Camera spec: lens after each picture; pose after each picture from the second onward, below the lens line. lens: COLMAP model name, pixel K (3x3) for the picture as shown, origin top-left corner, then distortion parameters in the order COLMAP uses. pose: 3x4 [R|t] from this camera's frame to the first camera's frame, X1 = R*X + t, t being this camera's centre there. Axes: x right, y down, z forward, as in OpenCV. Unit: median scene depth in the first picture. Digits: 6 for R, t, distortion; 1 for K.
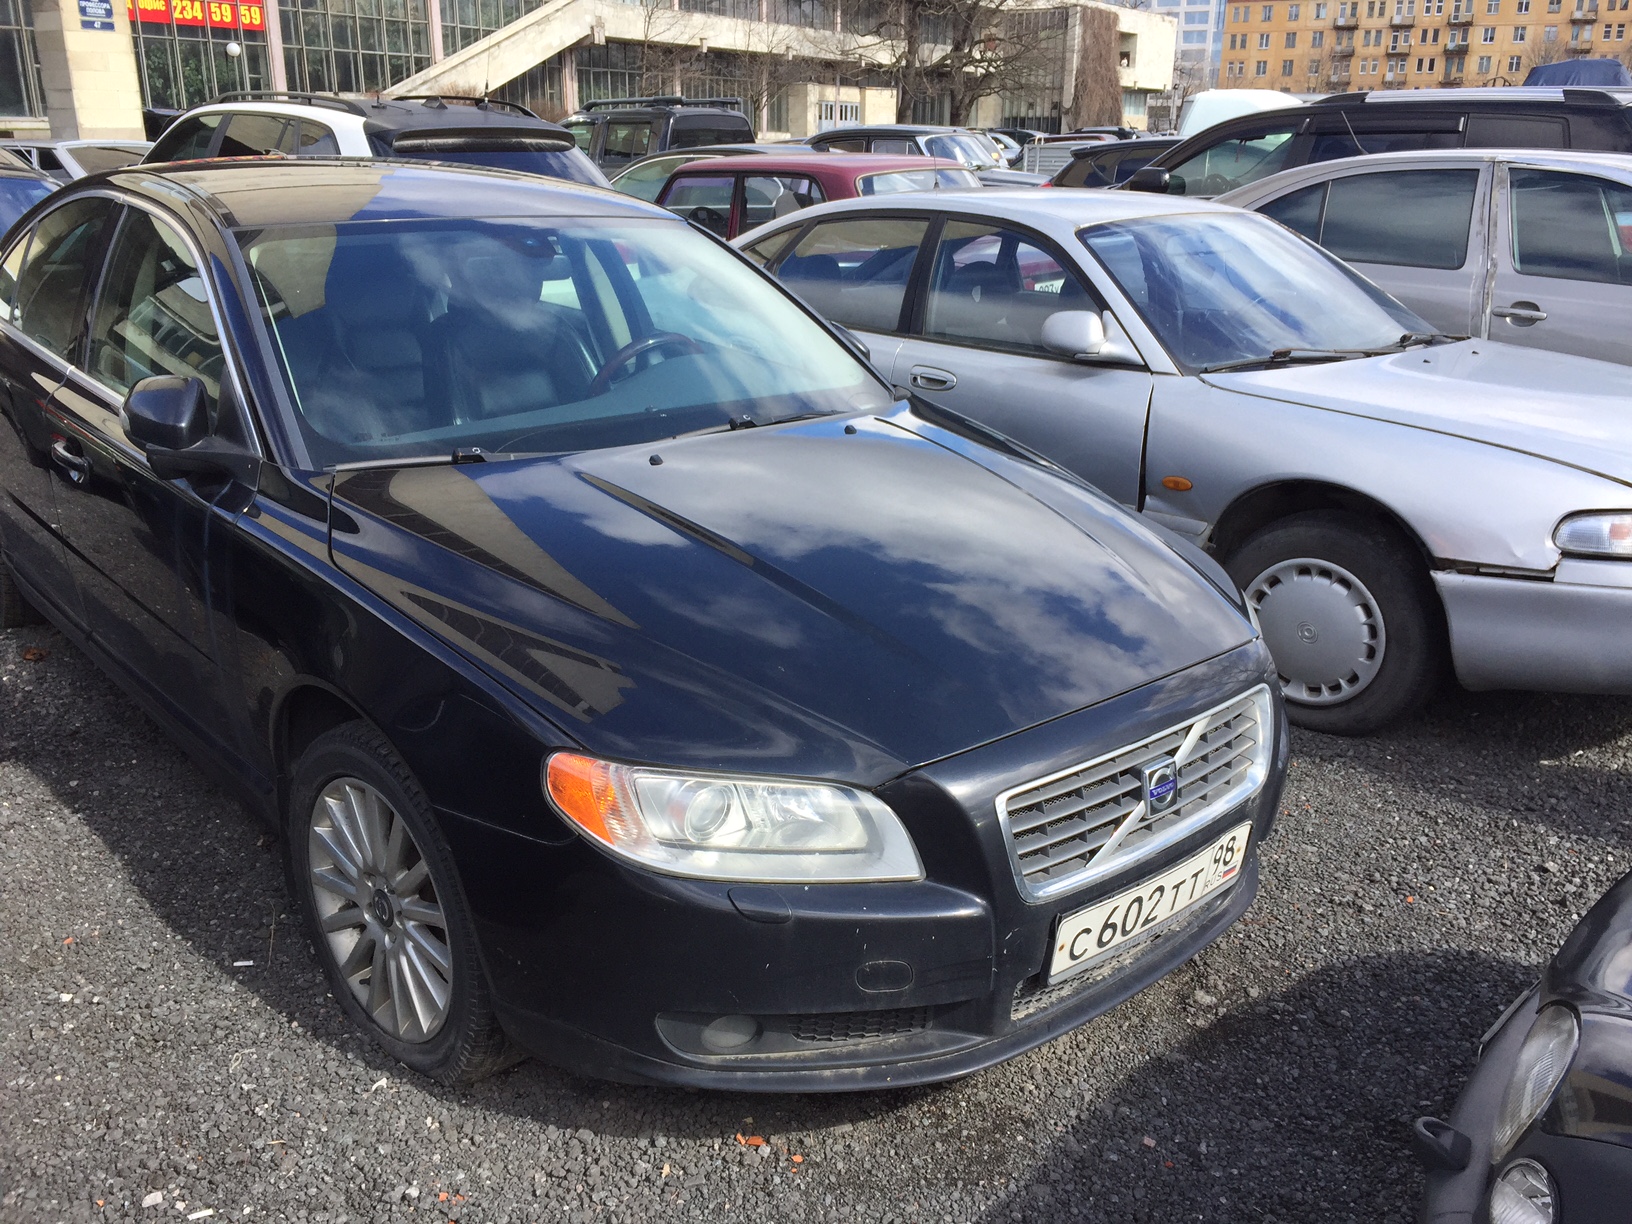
lens RADIAL K [[1407.2, 0, 803.2], [0, 1407.2, 607.5], [0, 0, 1]] dist [0.100405, -0.133124]
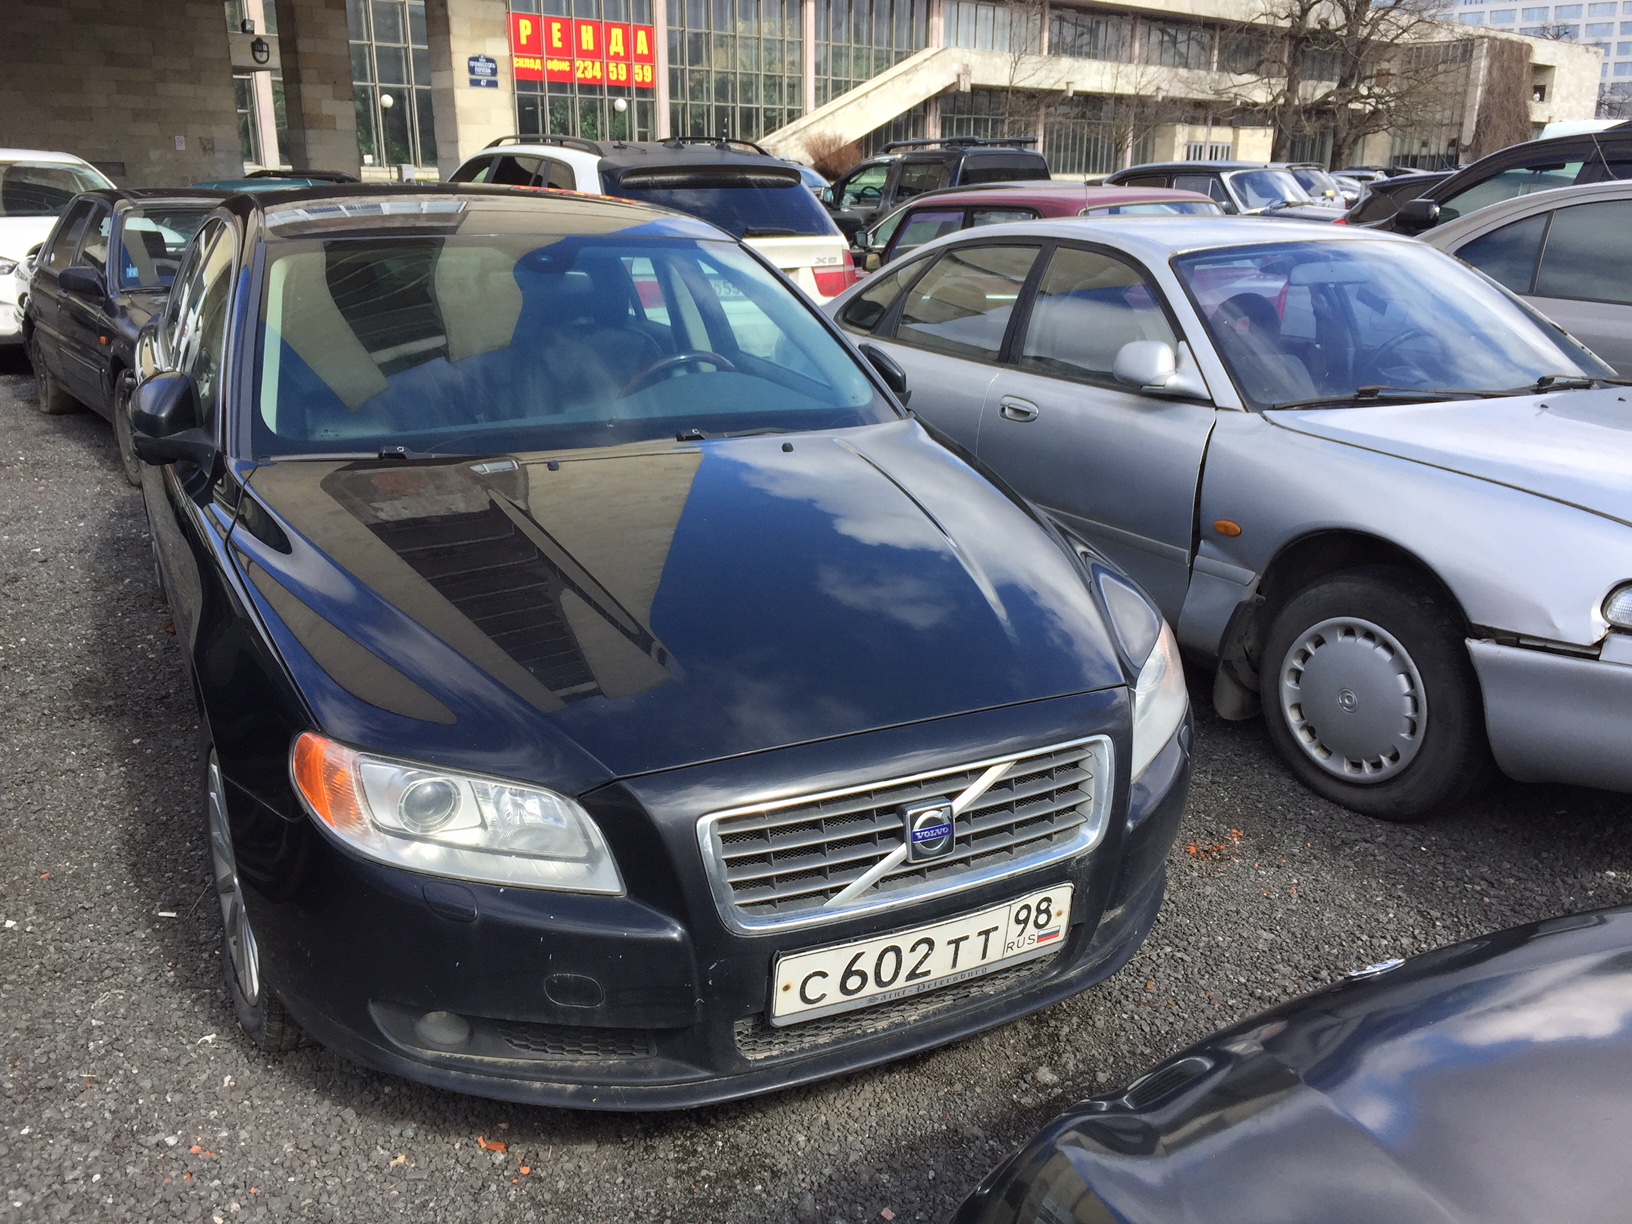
lens RADIAL K [[1407.2, 0, 803.2], [0, 1407.2, 607.5], [0, 0, 1]] dist [0.100405, -0.133124]
pose [[0.967322, 0.067810, -0.244313, 0.120267], [-0.074944, 0.996987, -0.020012, 0.001564], [0.242220, 0.037668, 0.969490, 0.023264]]
